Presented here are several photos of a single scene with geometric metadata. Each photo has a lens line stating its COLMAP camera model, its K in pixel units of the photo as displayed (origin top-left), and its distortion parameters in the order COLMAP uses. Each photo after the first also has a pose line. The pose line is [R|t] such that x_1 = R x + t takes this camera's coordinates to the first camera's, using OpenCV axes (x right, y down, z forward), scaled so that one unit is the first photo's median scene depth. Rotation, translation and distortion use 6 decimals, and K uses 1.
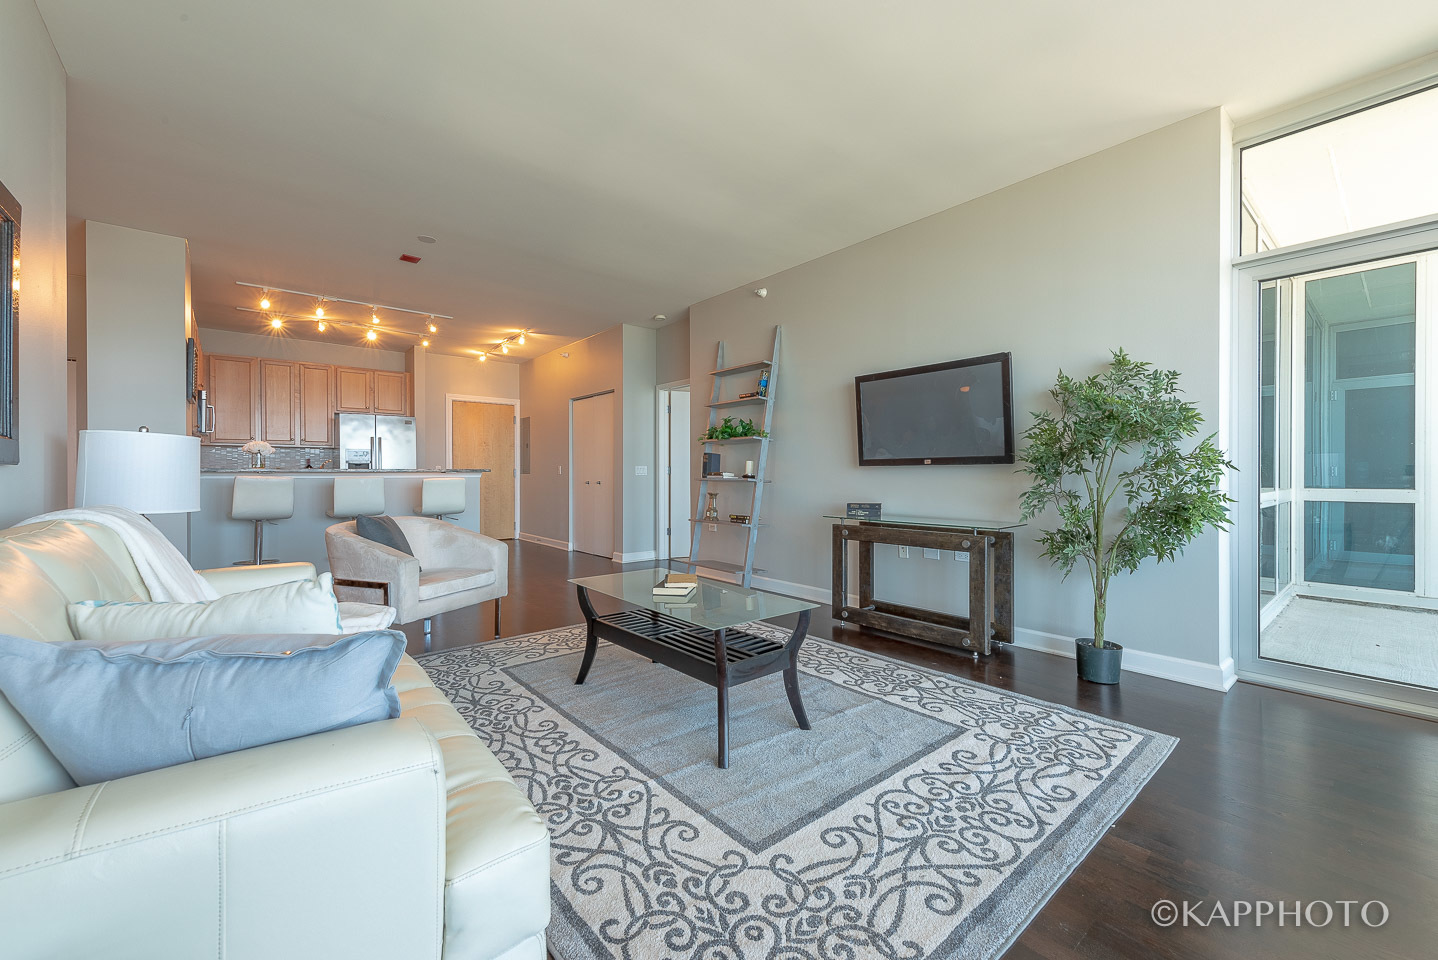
lens RADIAL K [[574.4, 0, 727.3], [0, 574.4, 481.8], [0, 0, 1]] dist [0.010434, -0.000112]
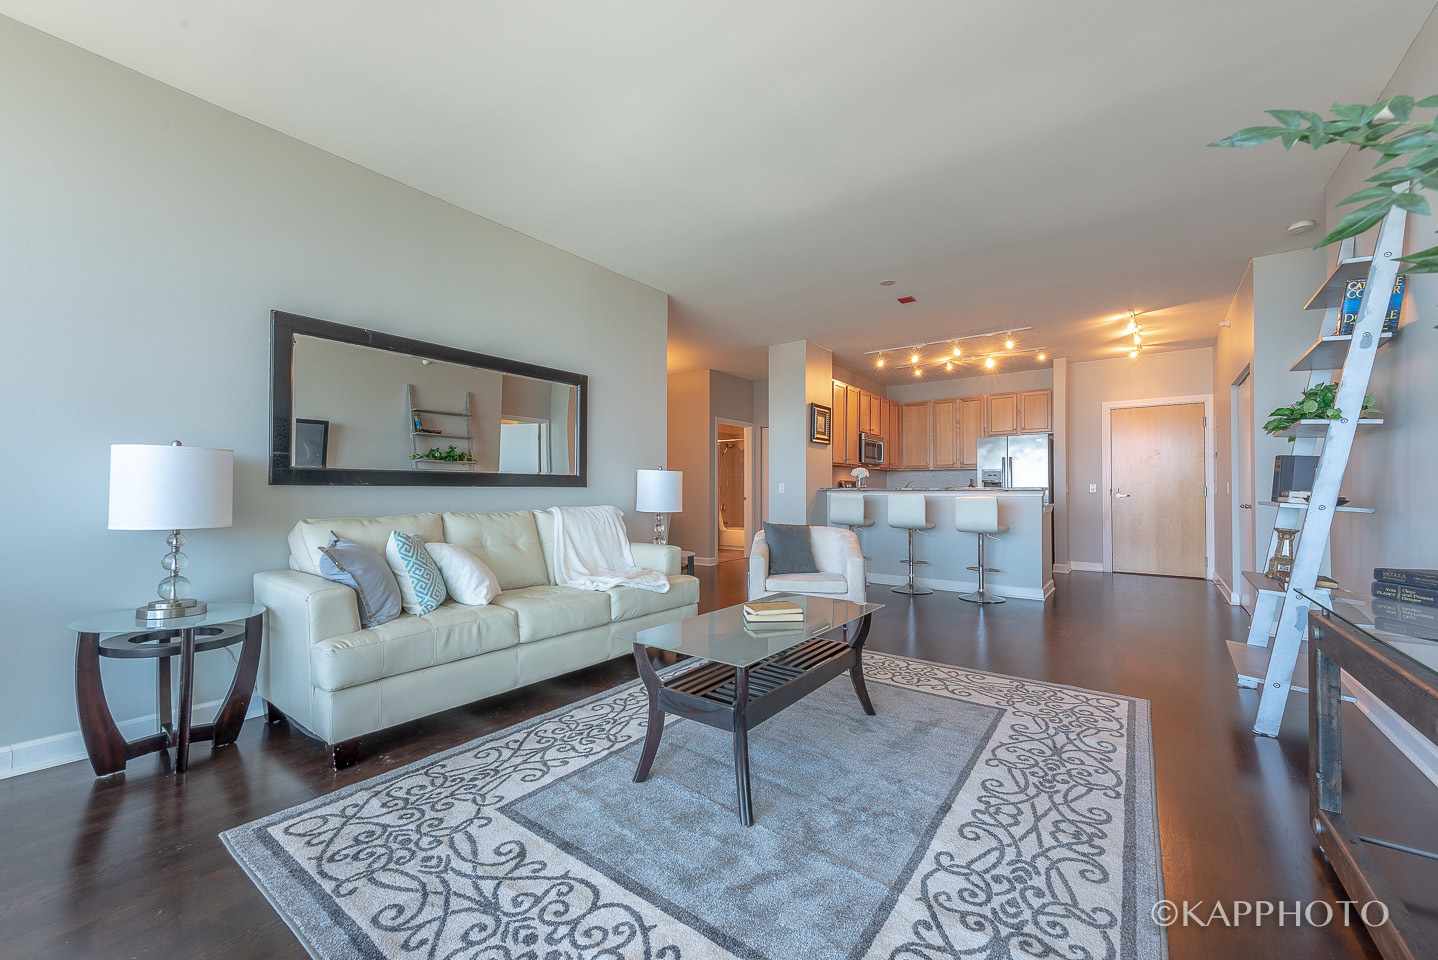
lens RADIAL K [[569.5, 0, 709.3], [0, 569.5, 461.3], [0, 0, 1]] dist [0.016158, 0.000012]
pose [[0.212773, -0.049123, -0.975866, 0.736093], [-0.015064, 0.998452, -0.053545, -0.011423], [0.976986, 0.026093, 0.211704, 0.635050]]
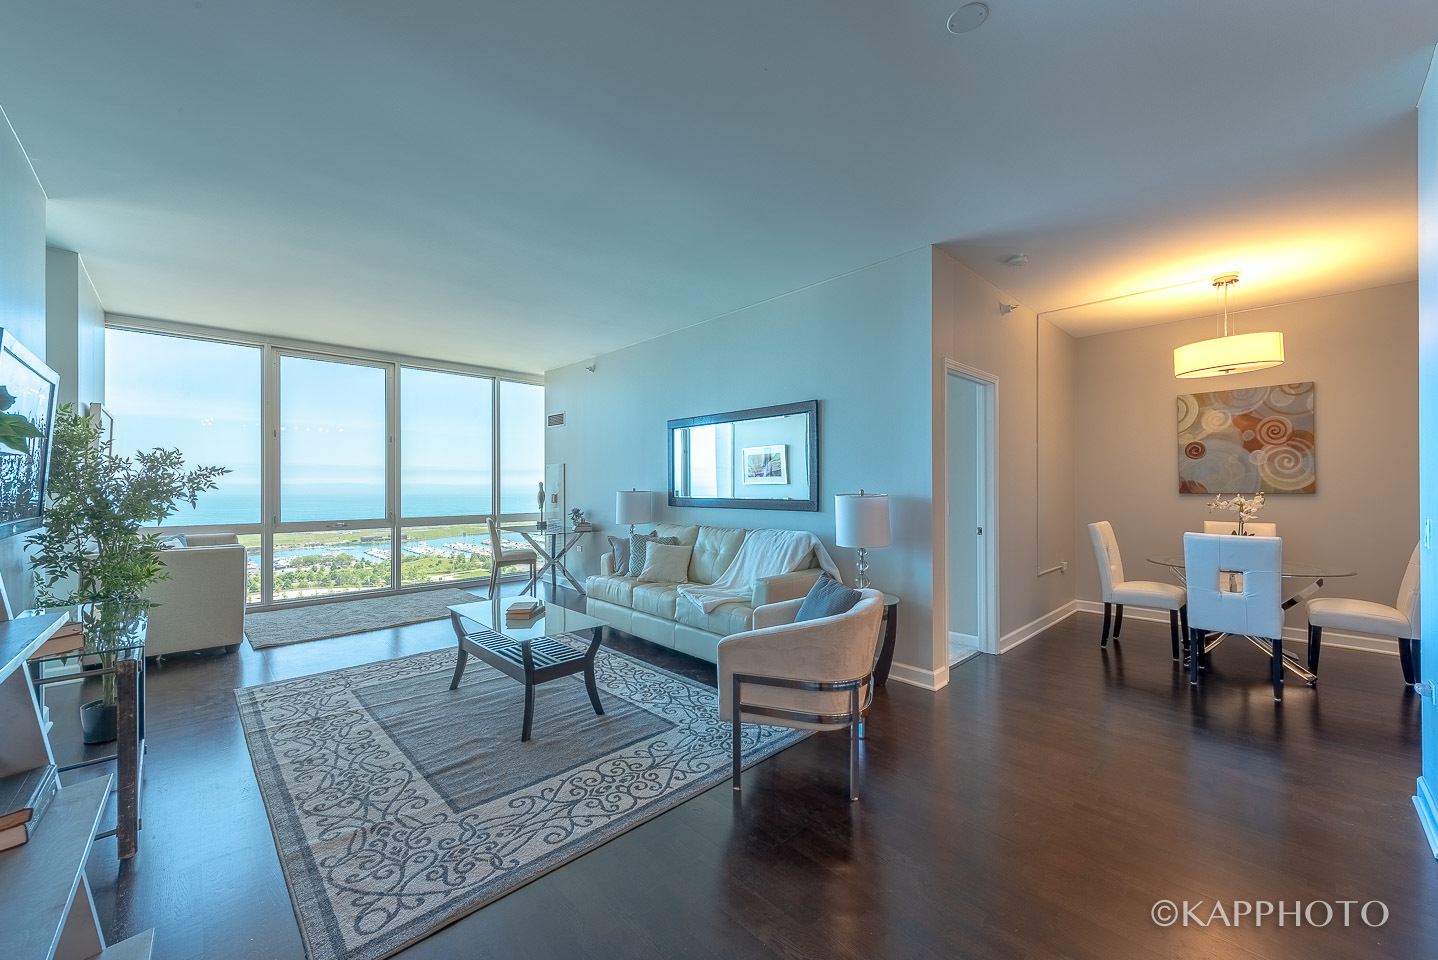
lens RADIAL K [[591.0, 0, 719.7], [0, 591.0, 486.1], [0, 0, 1]] dist [0.001768, -0.000215]
pose [[-0.999486, 0.017584, -0.026813, -0.442663], [0.017021, 0.999633, 0.021089, -0.111649], [0.027174, 0.020621, -0.999418, 2.122648]]
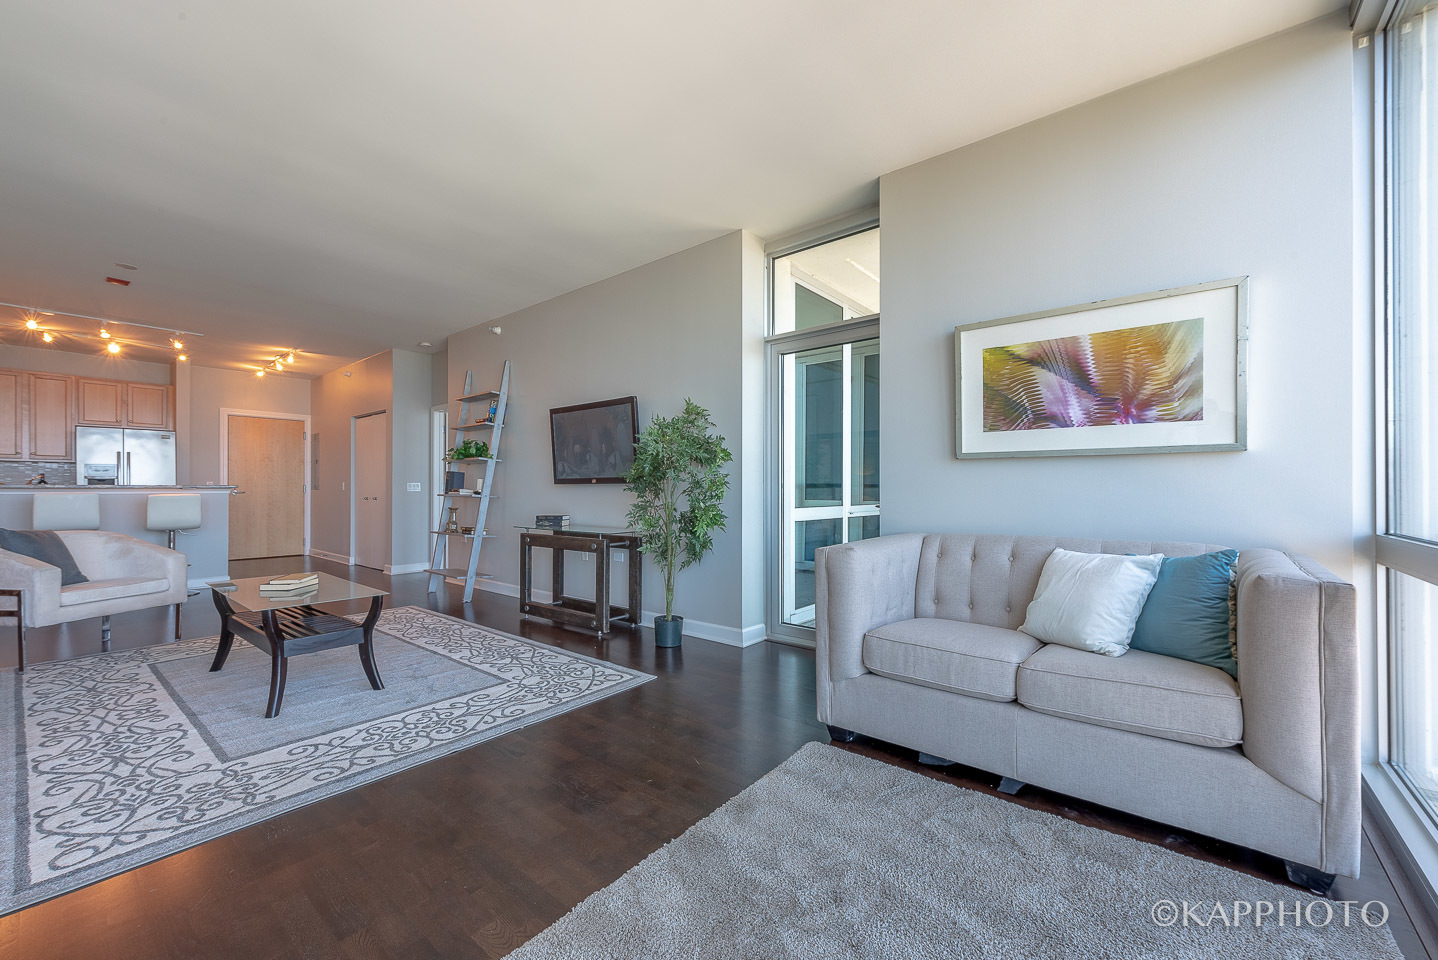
lens RADIAL K [[563.1, 0, 734.0], [0, 563.1, 494.3], [0, 0, 1]] dist [-0.001237, 0.000094]
pose [[0.981370, -0.000469, 0.192126, 0.550106], [0.001354, 0.999989, -0.004475, -0.000605], [-0.192121, 0.004651, 0.981360, -0.318122]]
